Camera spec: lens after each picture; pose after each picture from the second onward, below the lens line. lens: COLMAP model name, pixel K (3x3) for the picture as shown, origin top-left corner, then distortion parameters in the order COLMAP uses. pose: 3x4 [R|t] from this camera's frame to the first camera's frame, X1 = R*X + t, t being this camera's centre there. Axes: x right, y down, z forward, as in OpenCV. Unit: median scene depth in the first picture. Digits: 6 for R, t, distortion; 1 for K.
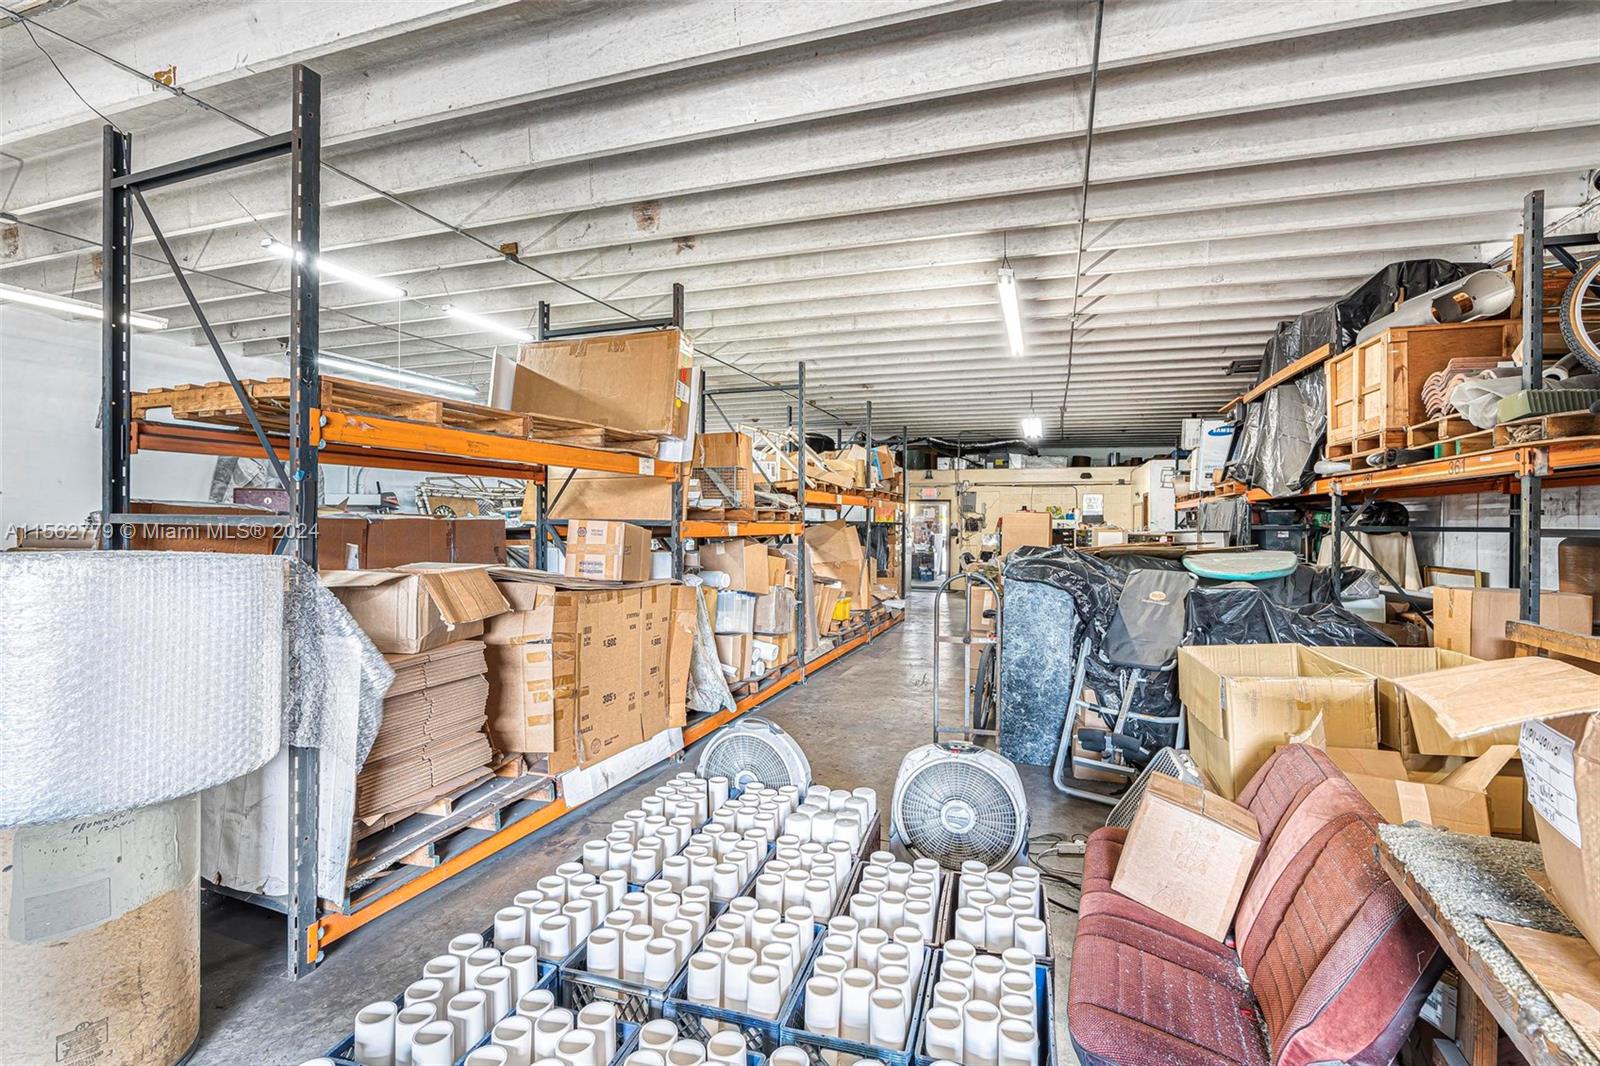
lens RADIAL K [[742.7, 0, 797.6], [0, 742.7, 526.2], [0, 0, 1]] dist [-0.001498, 0.000430]
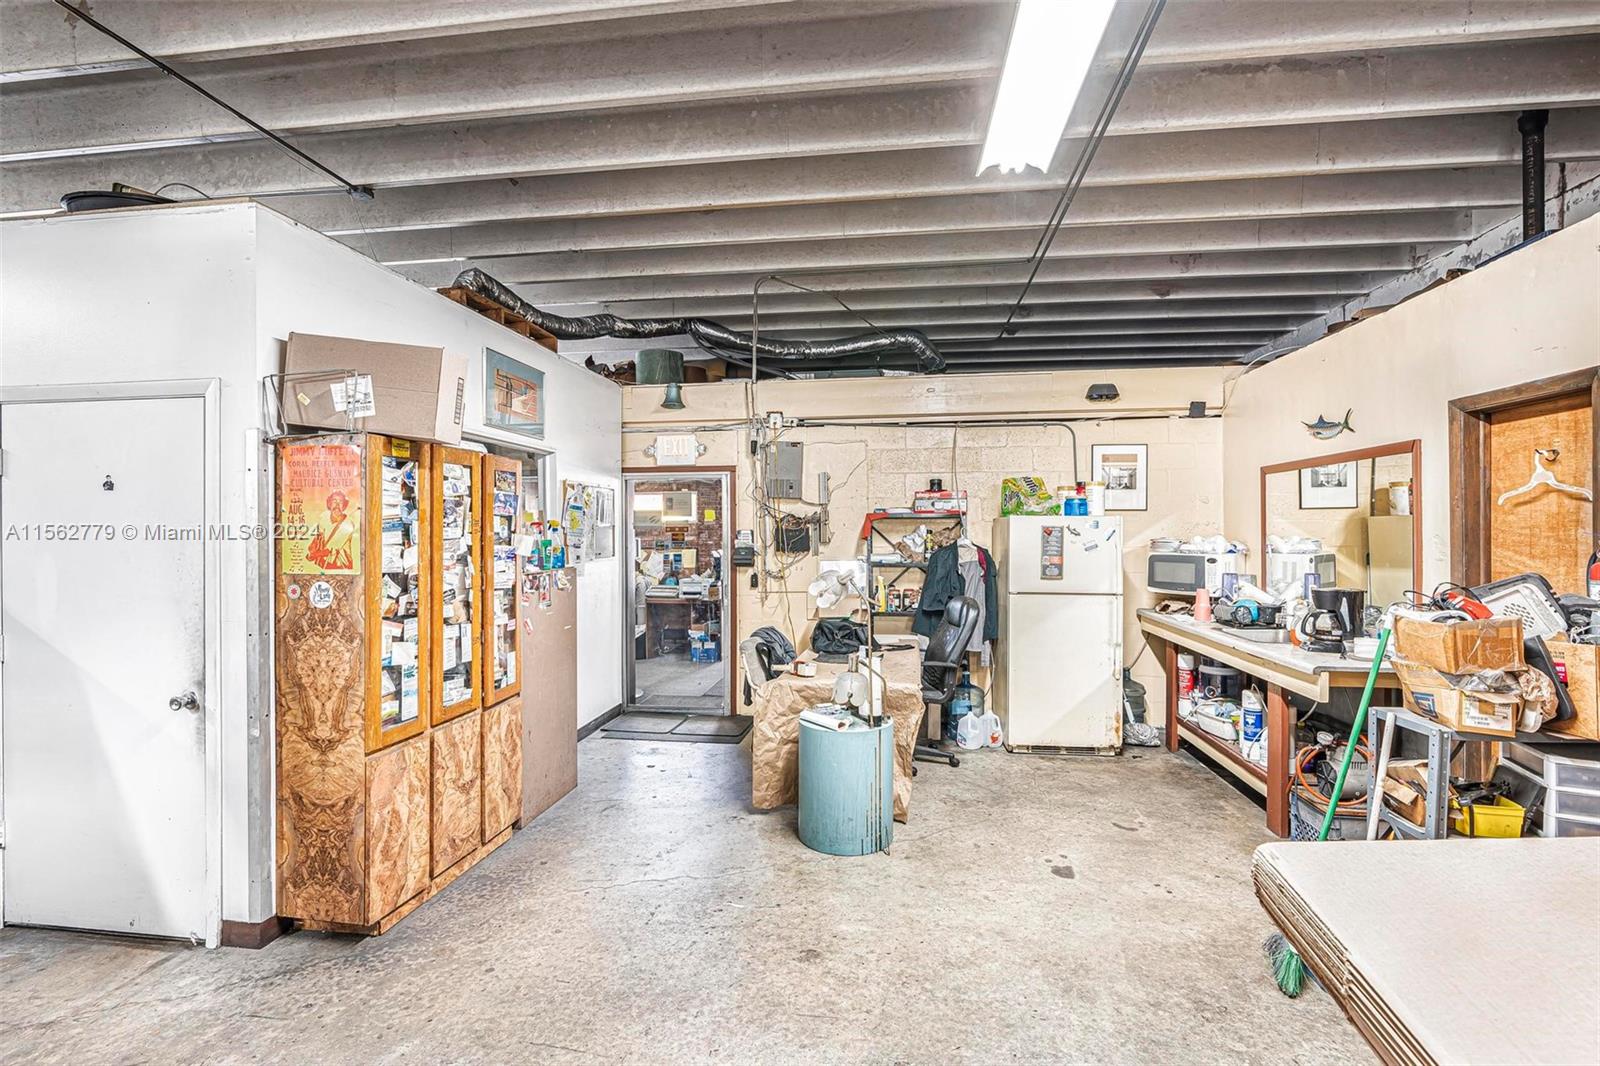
lens RADIAL K [[742.7, 0, 799.8], [0, 742.7, 532.9], [0, 0, 1]] dist [-0.001498, 0.000430]
pose [[0.980101, -0.012723, 0.198092, 0.167080], [0.013860, 0.999894, -0.004356, -0.001300], [-0.198016, 0.007015, 0.980174, 0.647661]]
